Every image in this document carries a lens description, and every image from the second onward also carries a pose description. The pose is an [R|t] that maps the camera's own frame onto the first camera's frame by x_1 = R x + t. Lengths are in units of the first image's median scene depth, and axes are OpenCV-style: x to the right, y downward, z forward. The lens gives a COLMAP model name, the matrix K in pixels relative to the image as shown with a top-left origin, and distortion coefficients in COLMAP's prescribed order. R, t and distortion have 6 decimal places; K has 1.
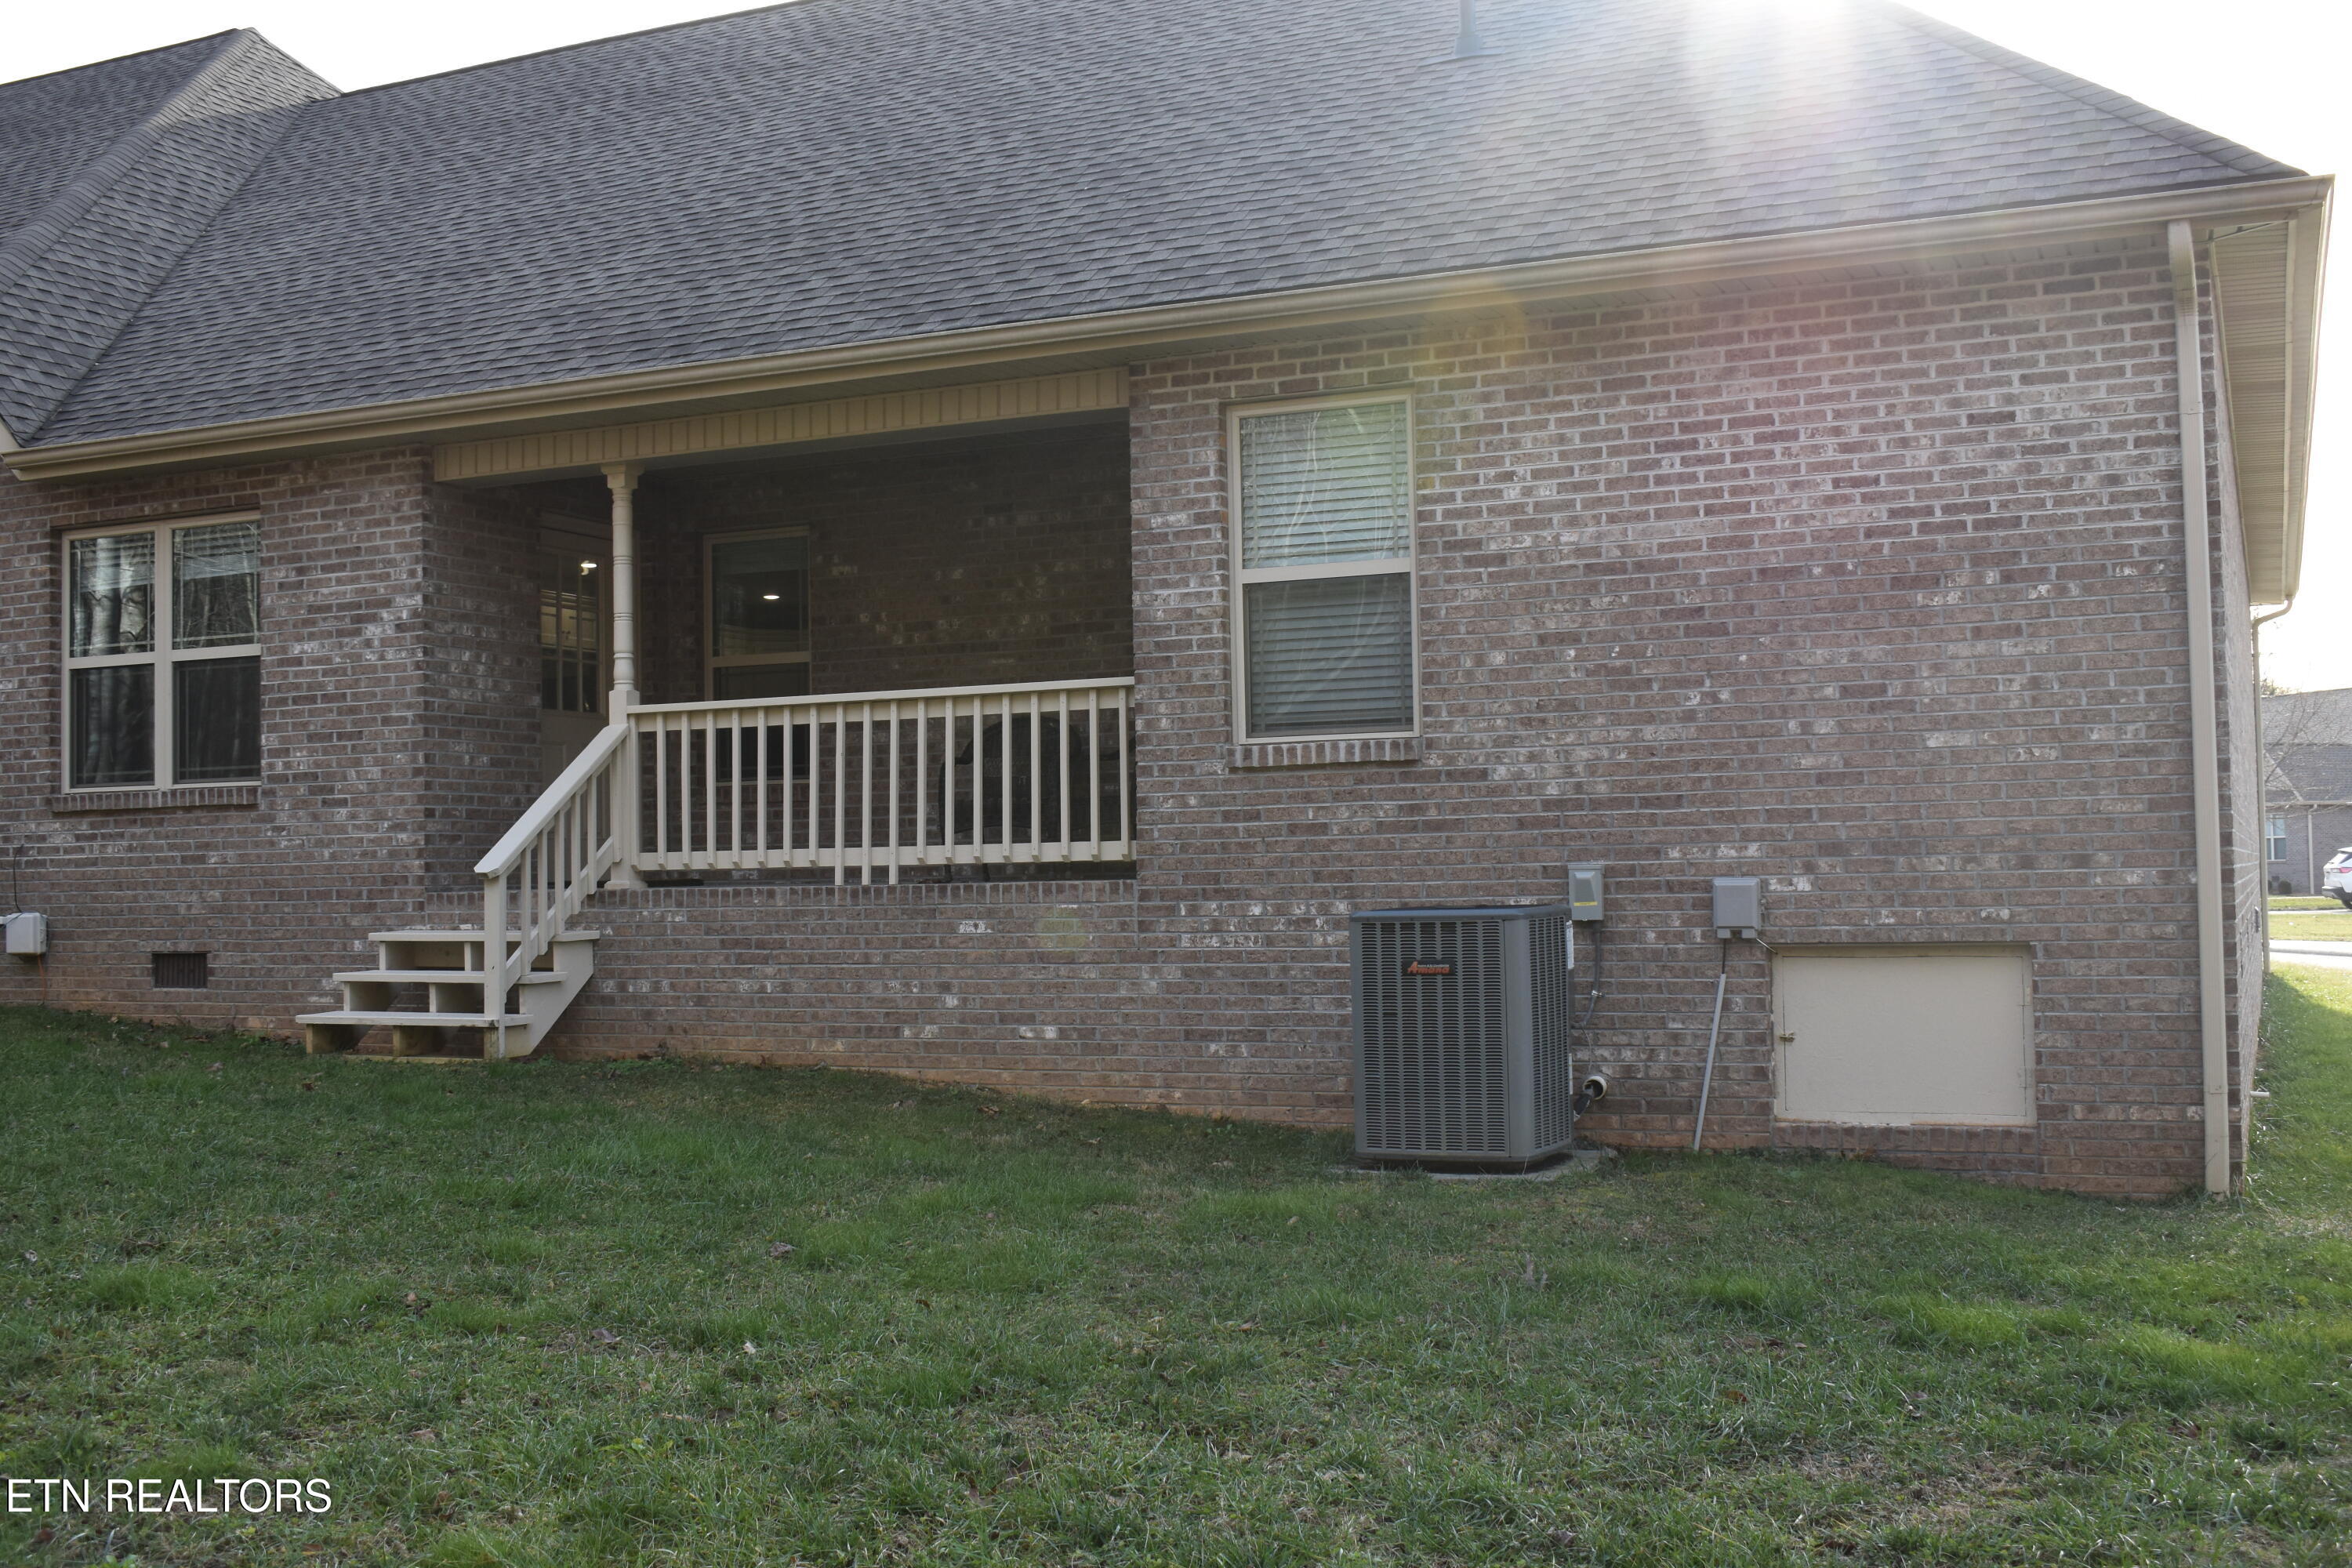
lens RADIAL K [[2467.0, 0, 1176.0], [0, 2467.0, 784.0], [0, 0, 1]] dist [-0.069109, -0.006034]
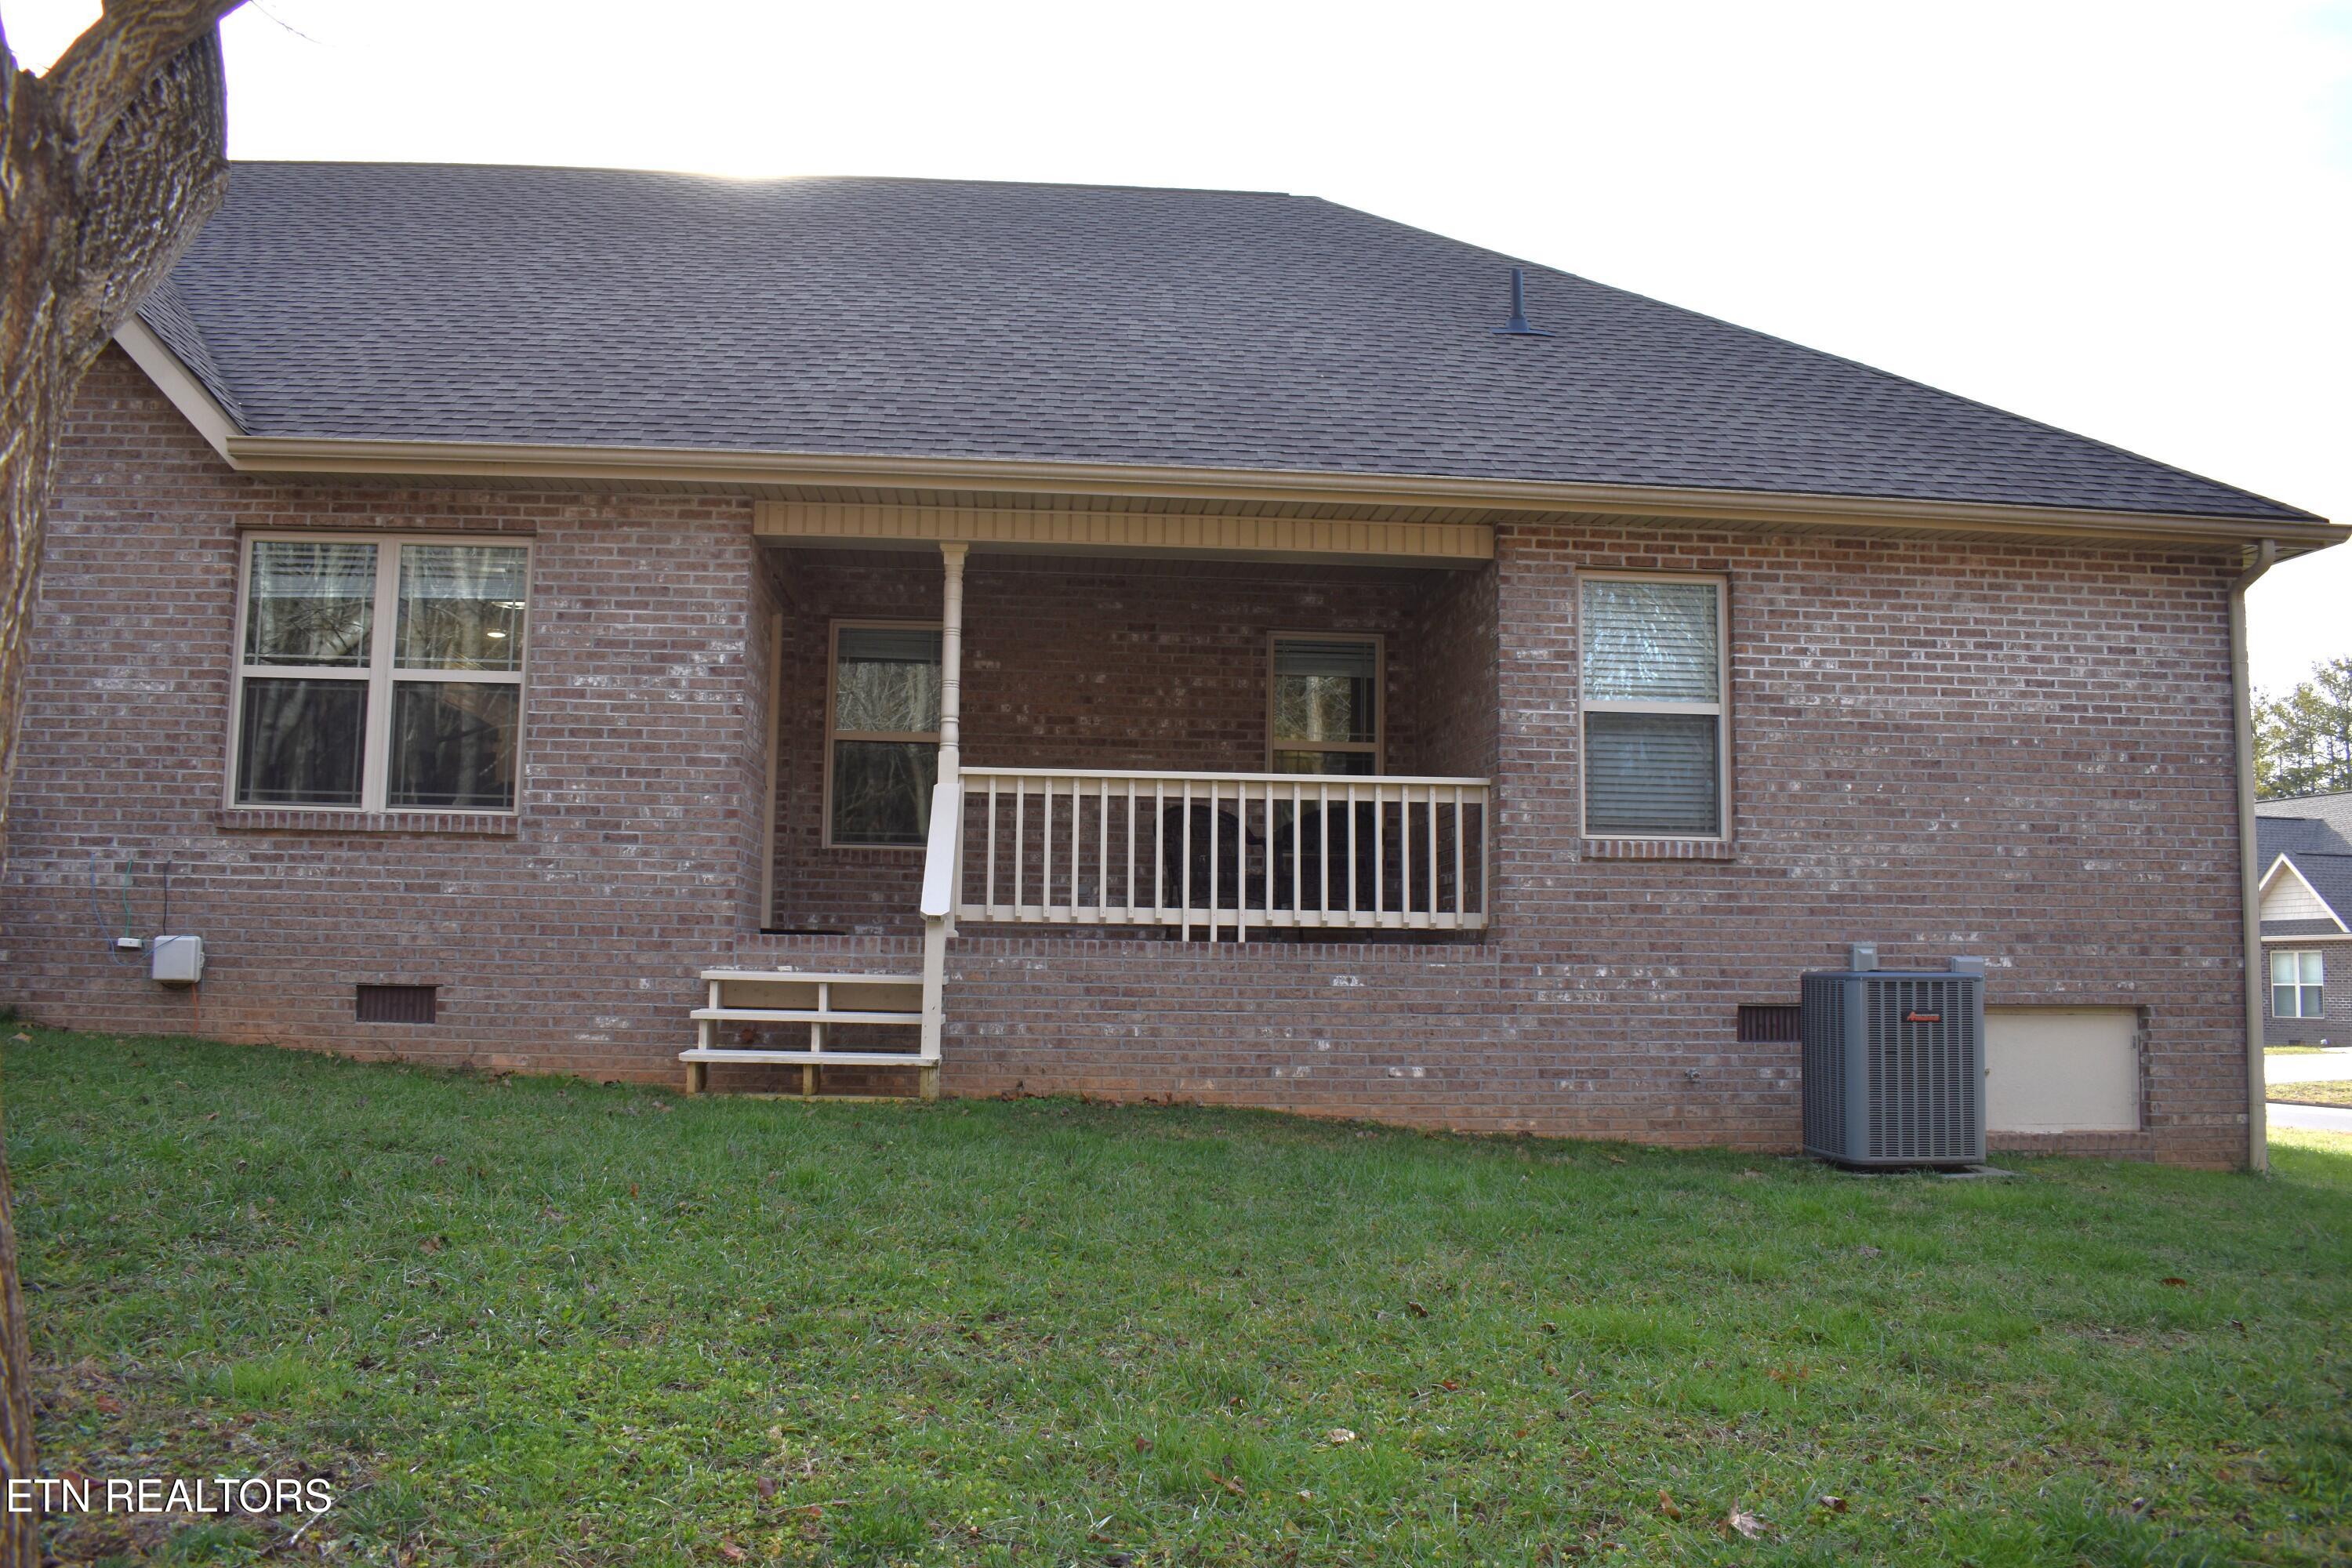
lens RADIAL K [[1831.0, 0, 1176.0], [0, 1831.0, 784.0], [0, 0, 1]] dist [-0.096661, 0.008840]
pose [[0.874320, 0.079838, 0.478738, -0.600685], [-0.048854, 0.995845, -0.076852, 0.037339], [-0.482885, 0.043805, 0.874588, 0.295065]]
